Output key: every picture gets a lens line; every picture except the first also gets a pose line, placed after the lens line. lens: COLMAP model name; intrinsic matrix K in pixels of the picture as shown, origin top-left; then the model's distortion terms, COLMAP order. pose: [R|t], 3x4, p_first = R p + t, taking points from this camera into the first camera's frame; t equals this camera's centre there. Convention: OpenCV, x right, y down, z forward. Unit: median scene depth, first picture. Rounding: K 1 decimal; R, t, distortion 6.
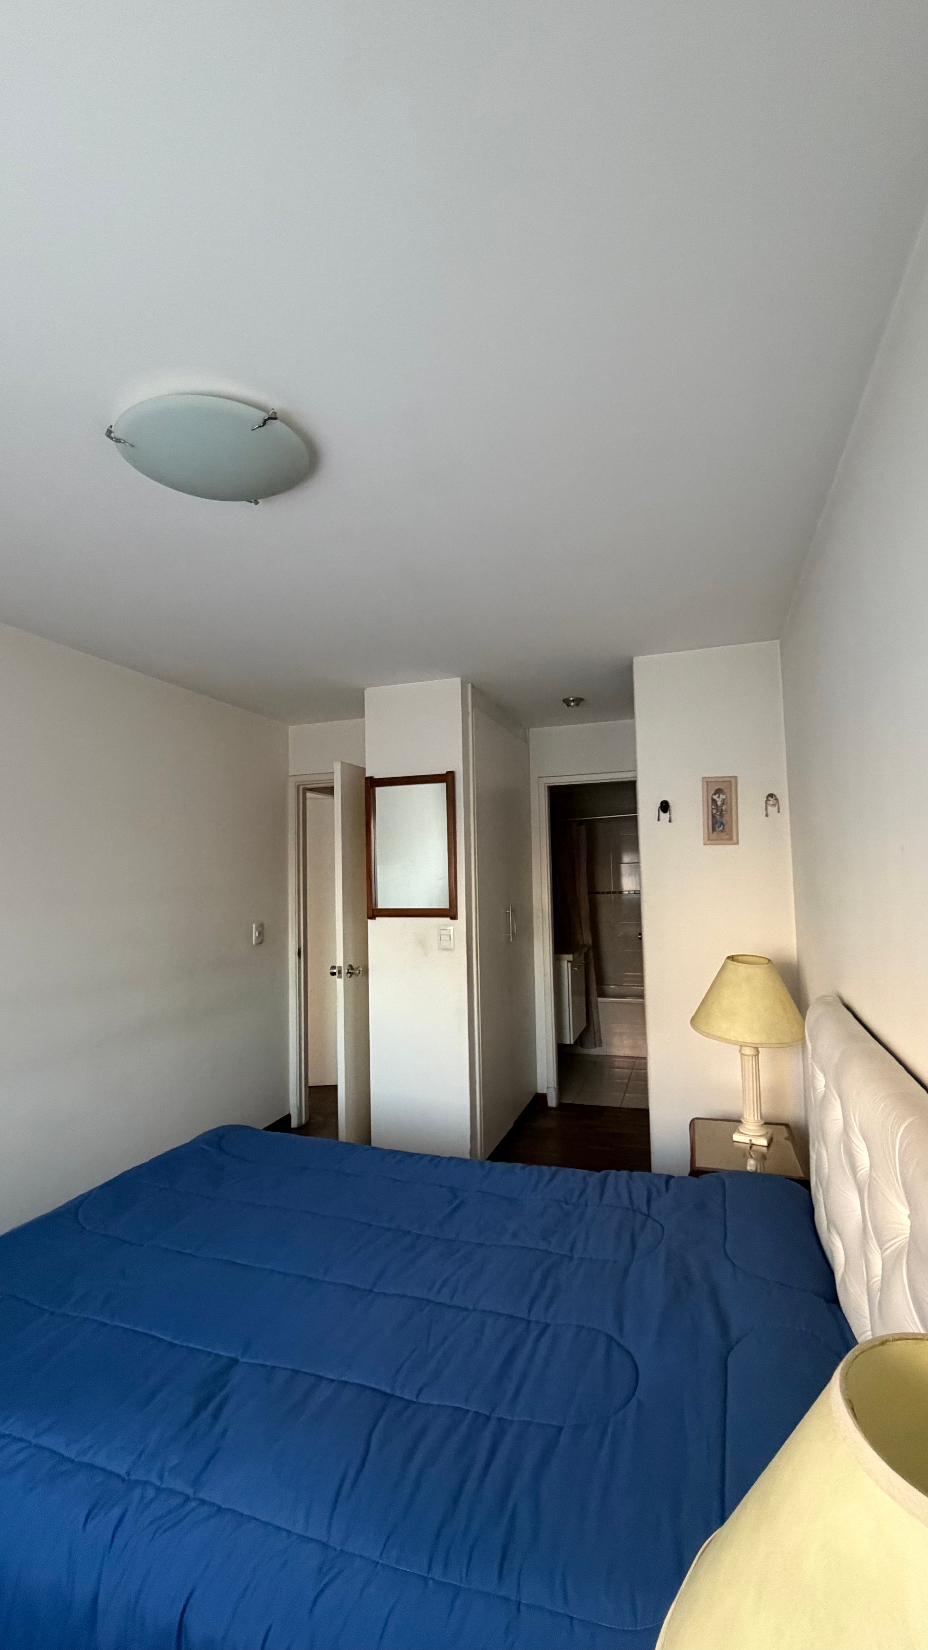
lens RADIAL K [[714.5, 0, 468.6], [0, 714.5, 830.5], [0, 0, 1]] dist [-0.017591, -0.000212]
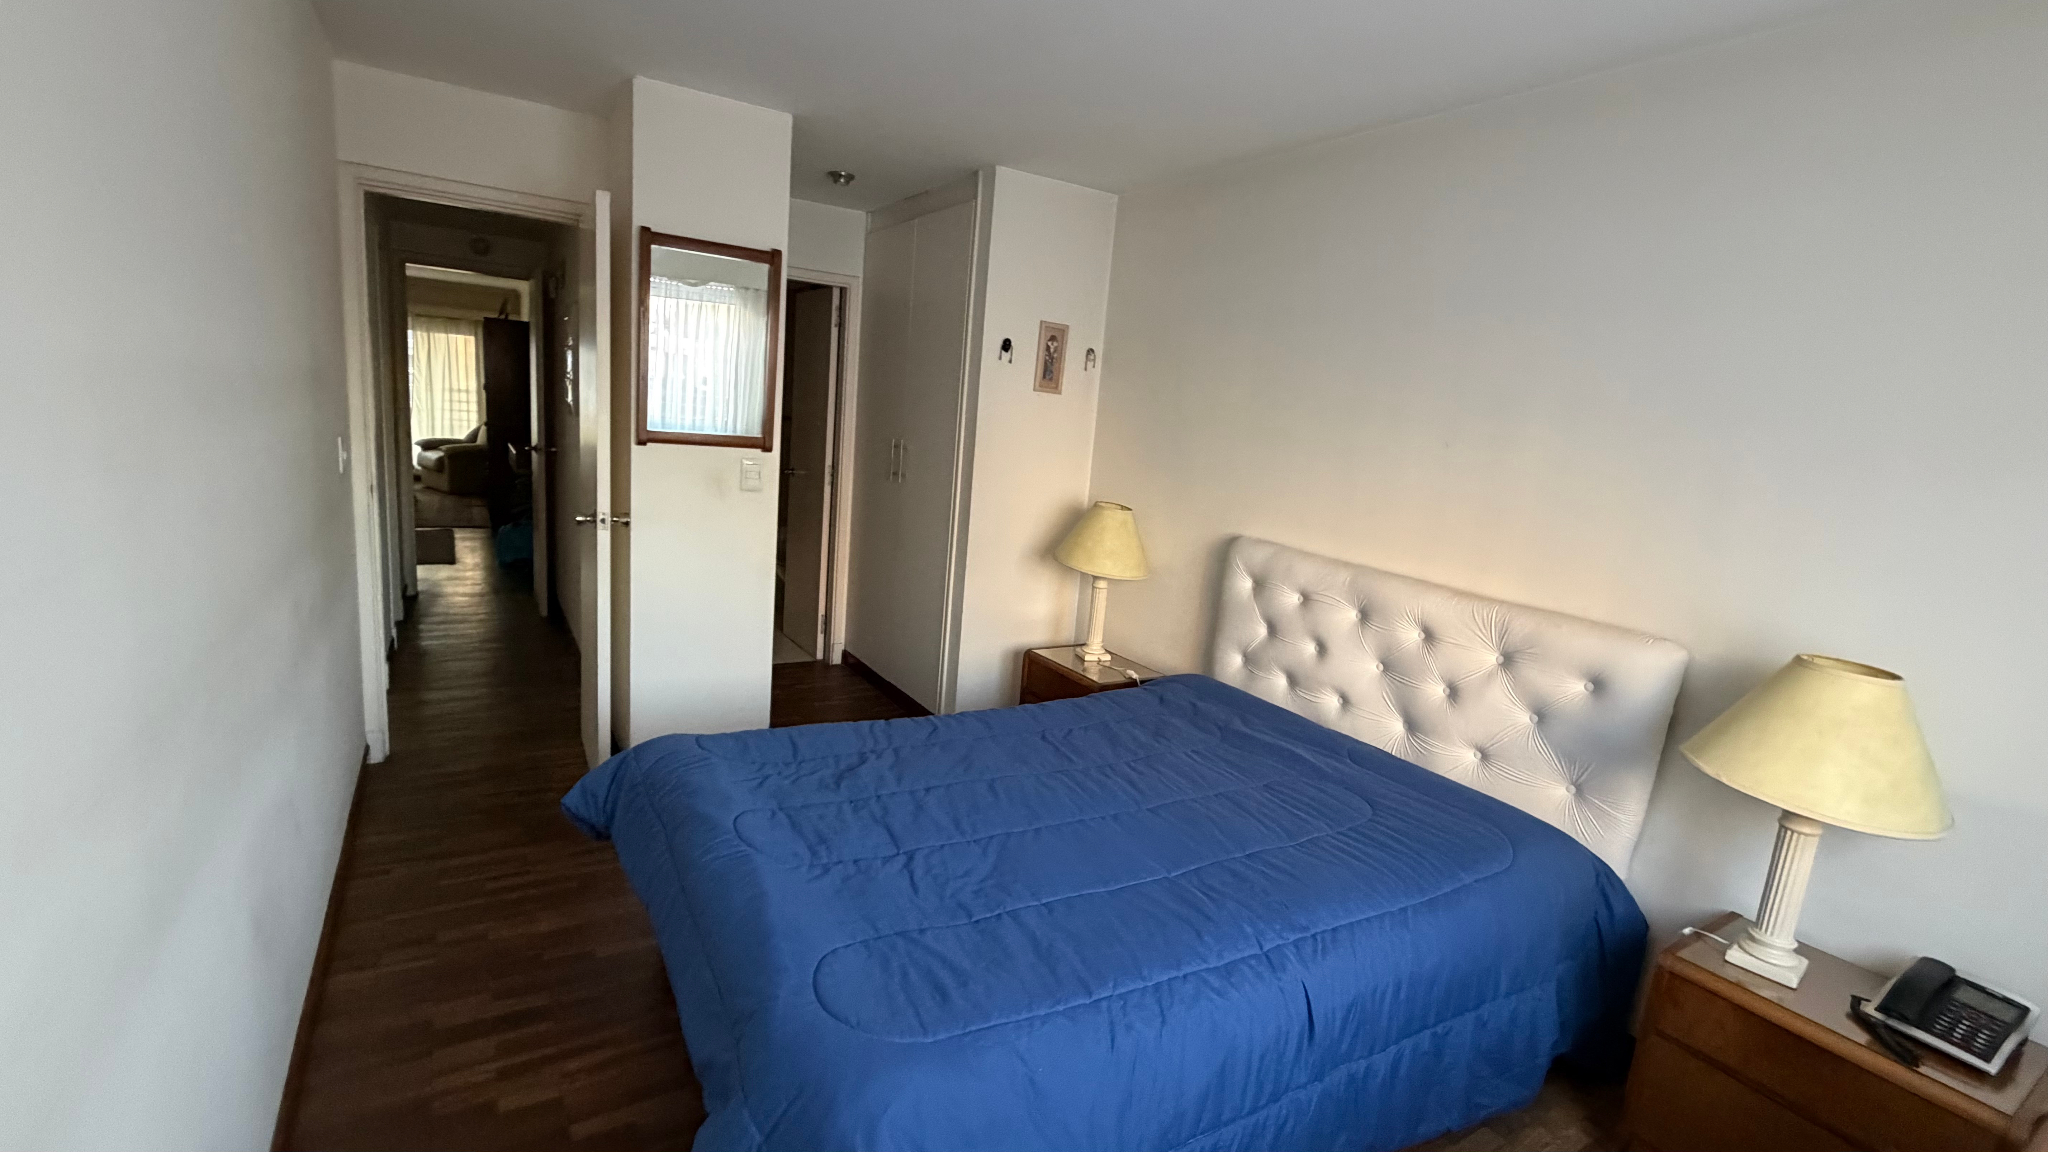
lens RADIAL K [[886.8, 0, 1035.0], [0, 886.8, 579.7], [0, 0, 1]] dist [-0.017591, -0.000212]
pose [[0.623533, -0.067495, 0.778878, -0.590901], [-0.145787, 0.968753, 0.200659, 0.024783], [-0.768083, -0.238668, 0.594210, 0.181506]]
